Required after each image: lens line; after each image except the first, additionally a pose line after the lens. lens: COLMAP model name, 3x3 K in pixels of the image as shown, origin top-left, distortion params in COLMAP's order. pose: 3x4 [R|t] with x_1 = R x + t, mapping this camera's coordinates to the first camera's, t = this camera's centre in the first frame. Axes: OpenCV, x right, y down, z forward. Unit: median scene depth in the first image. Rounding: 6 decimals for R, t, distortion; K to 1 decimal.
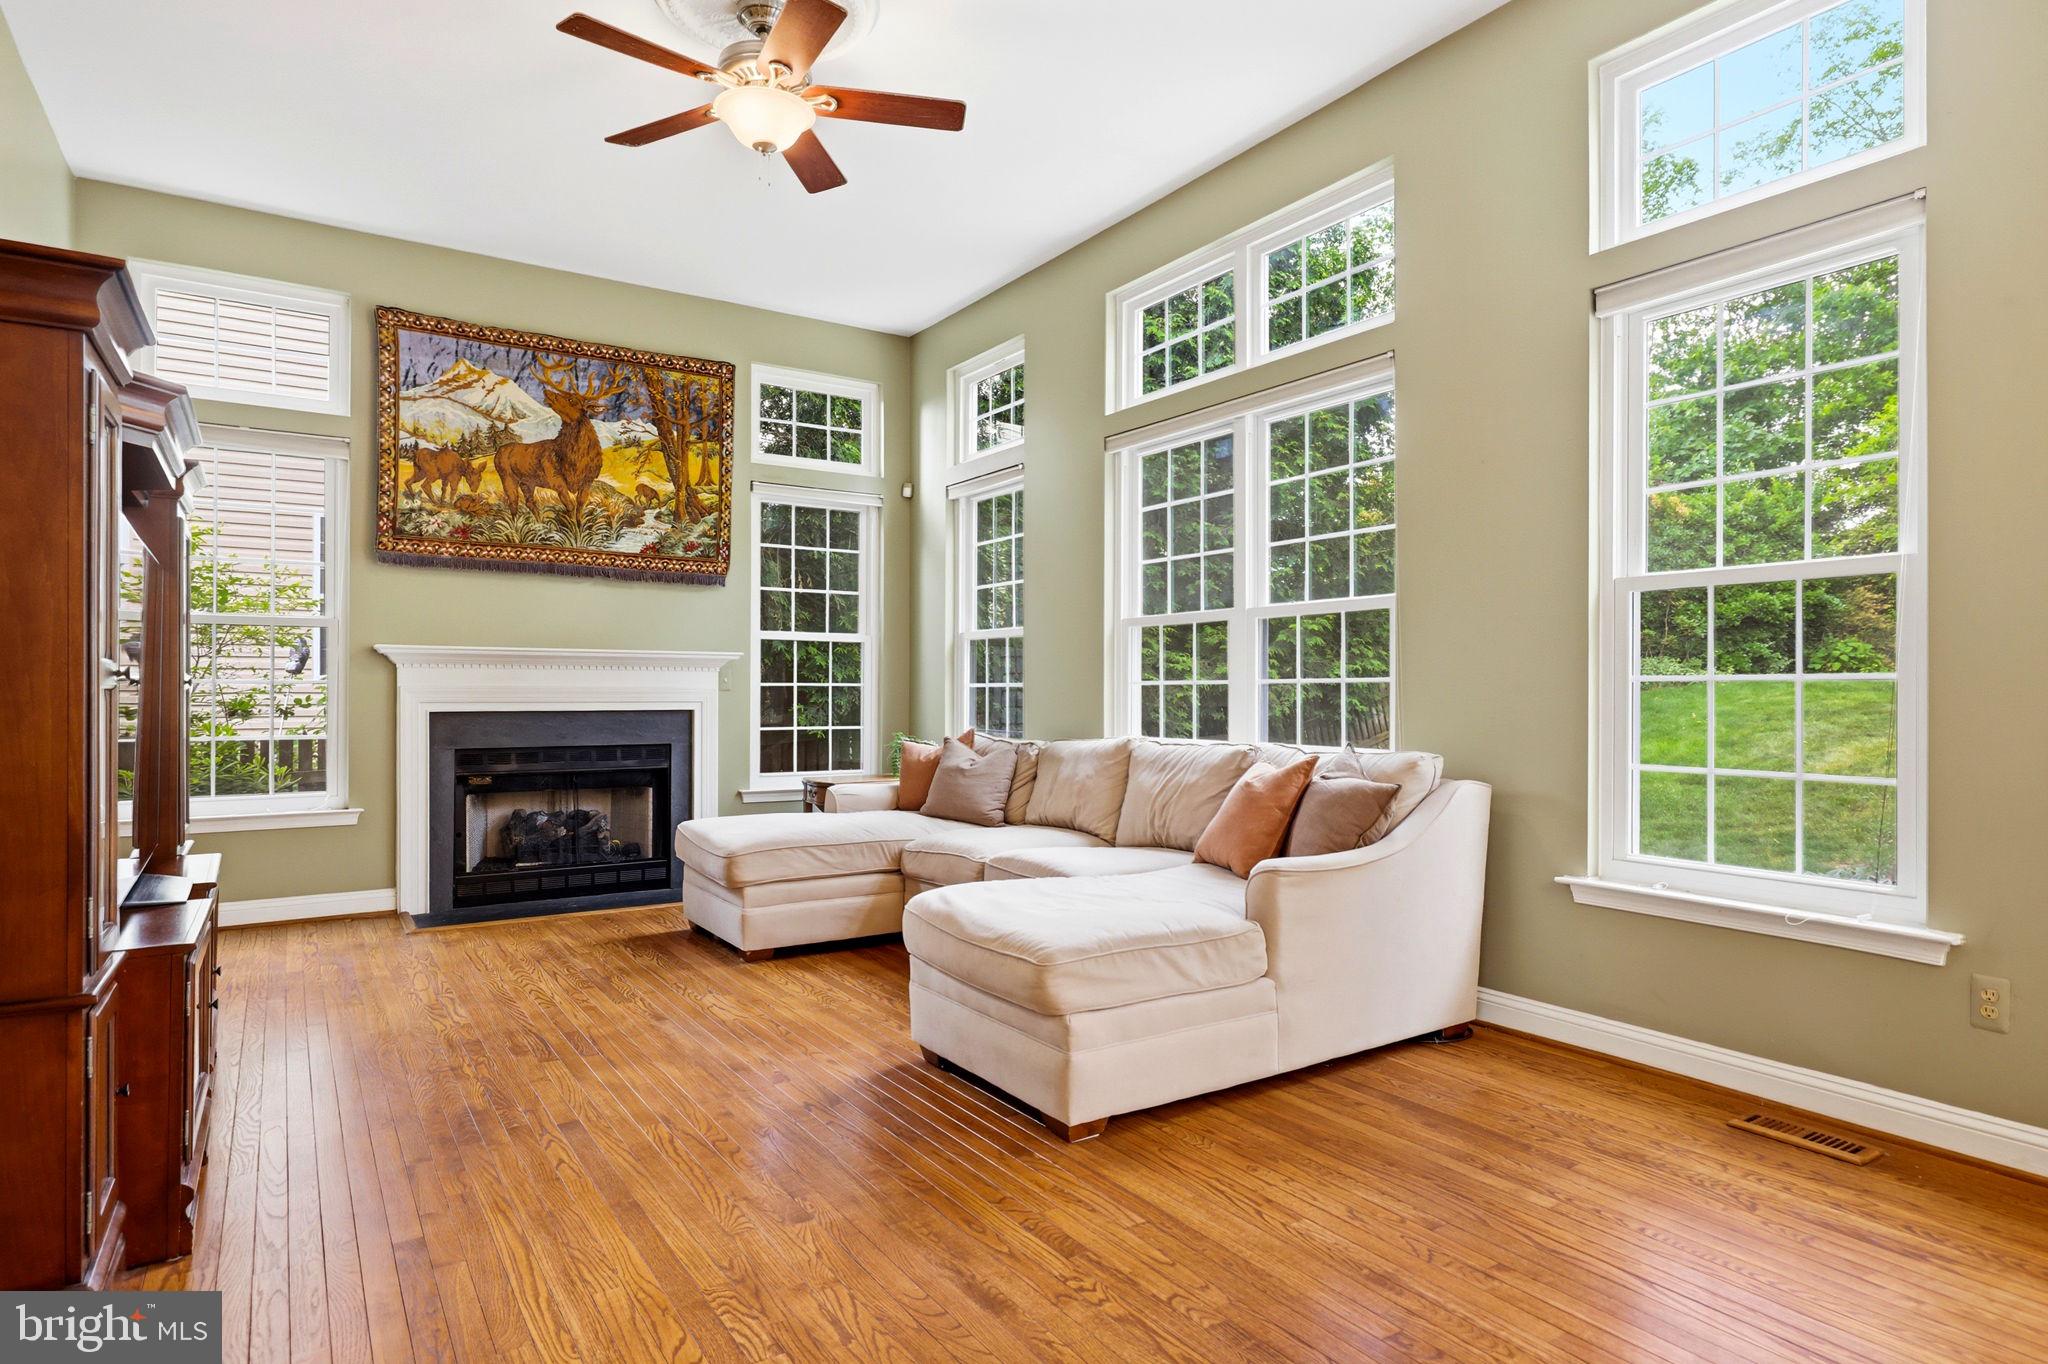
lens RADIAL K [[1115.6, 0, 1029.8], [0, 1115.6, 683.3], [0, 0, 1]] dist [0.001225, 0.000083]
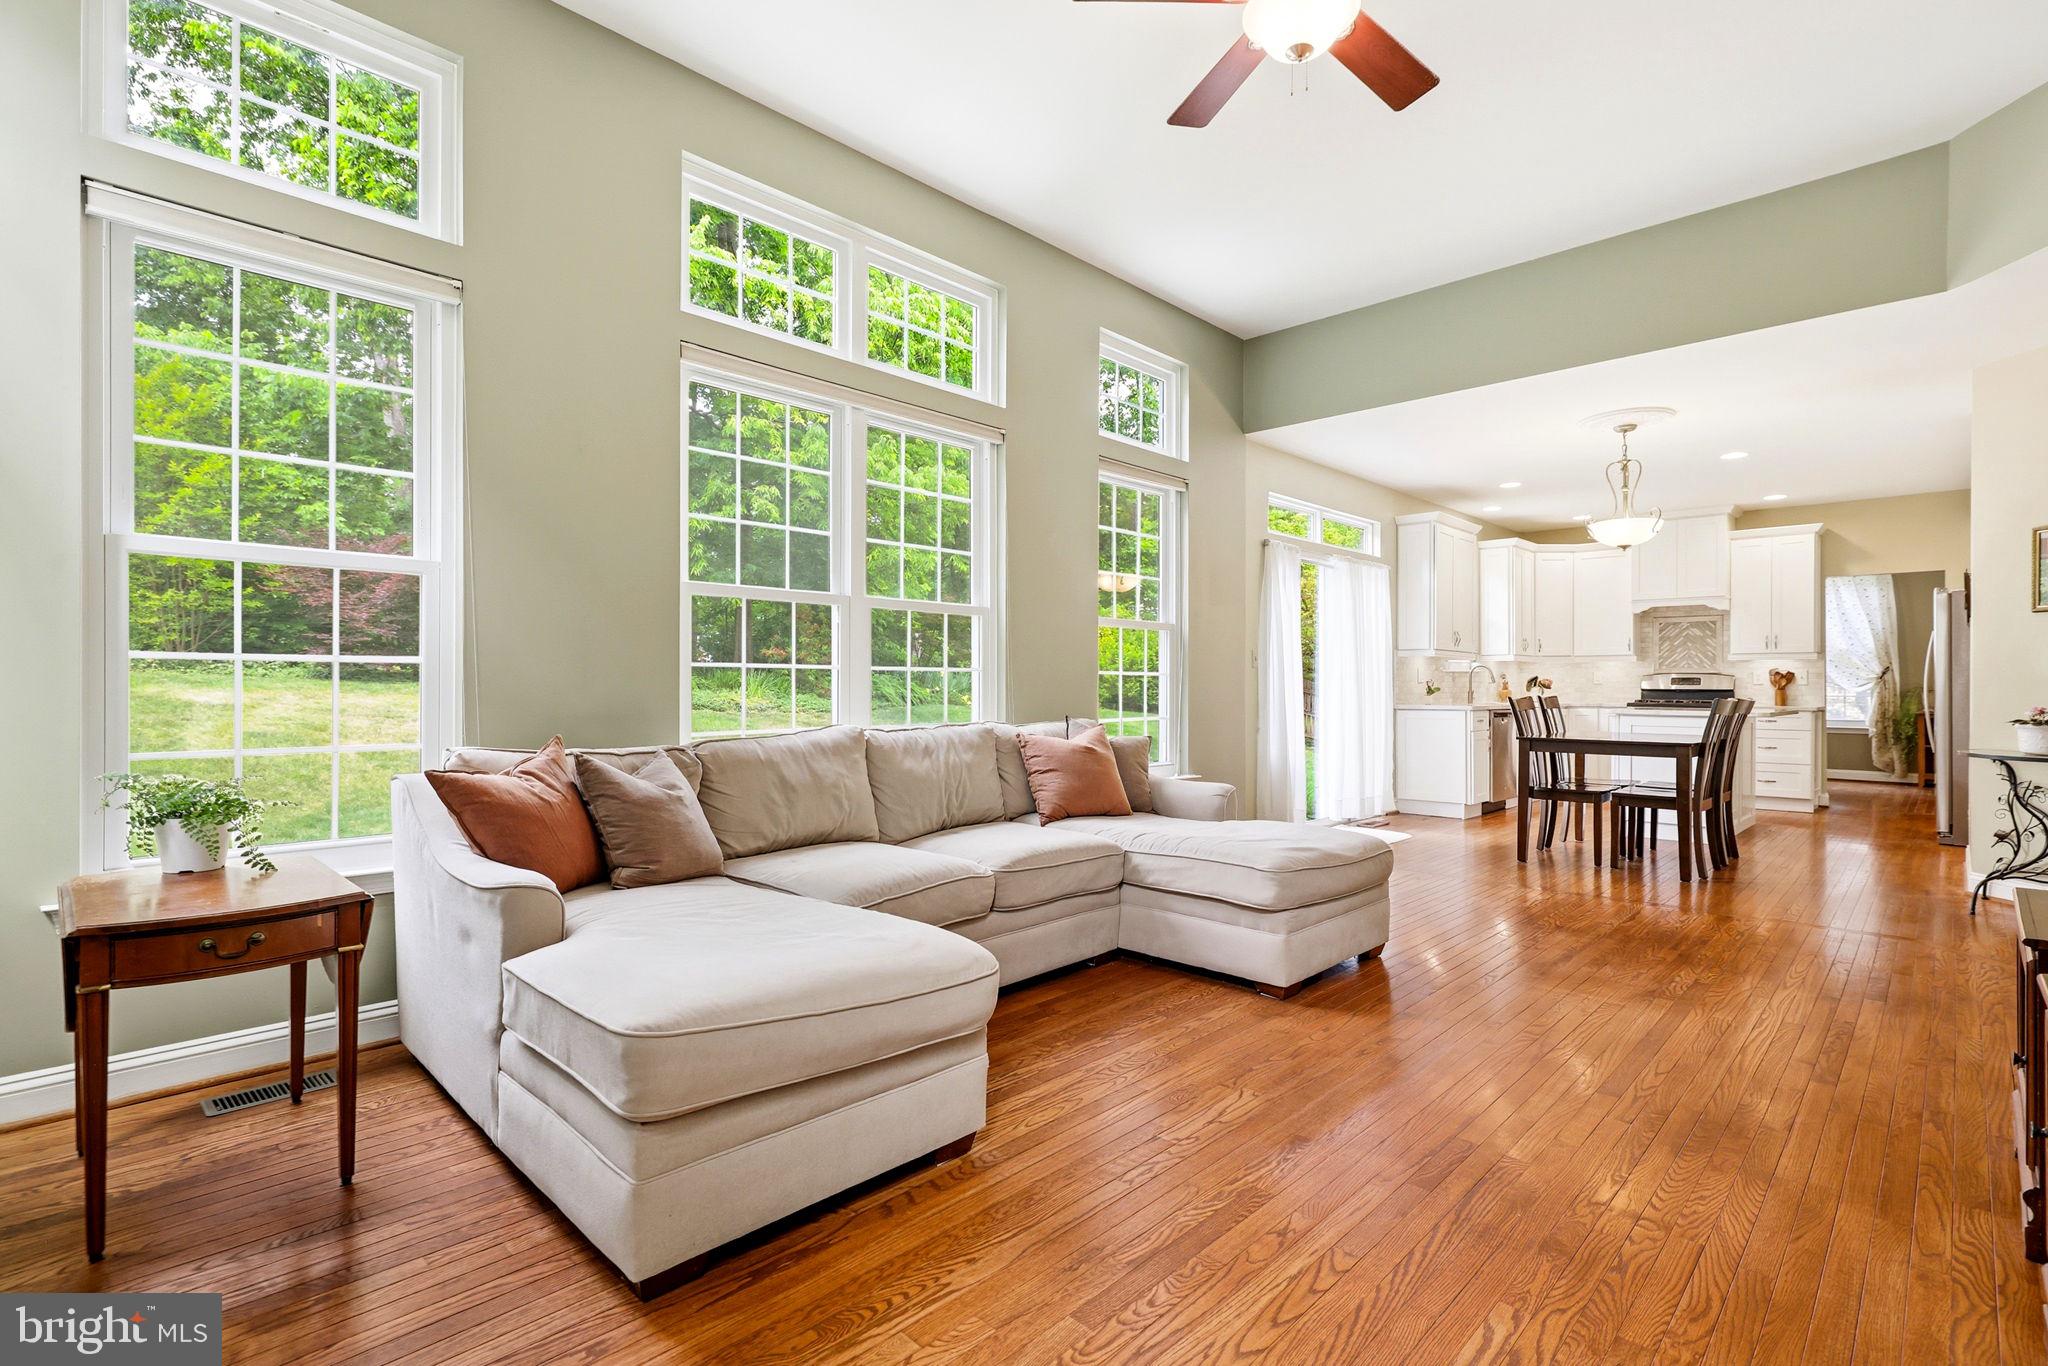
lens RADIAL K [[957.7, 0, 1024.0], [0, 957.7, 683.0], [0, 0, 1]] dist [0.003740, 0.000449]
pose [[-0.206194, -0.006292, 0.978491, -0.901859], [-0.013313, 0.999905, 0.003624, 0.008627], [-0.978421, -0.012279, -0.206258, 1.320988]]
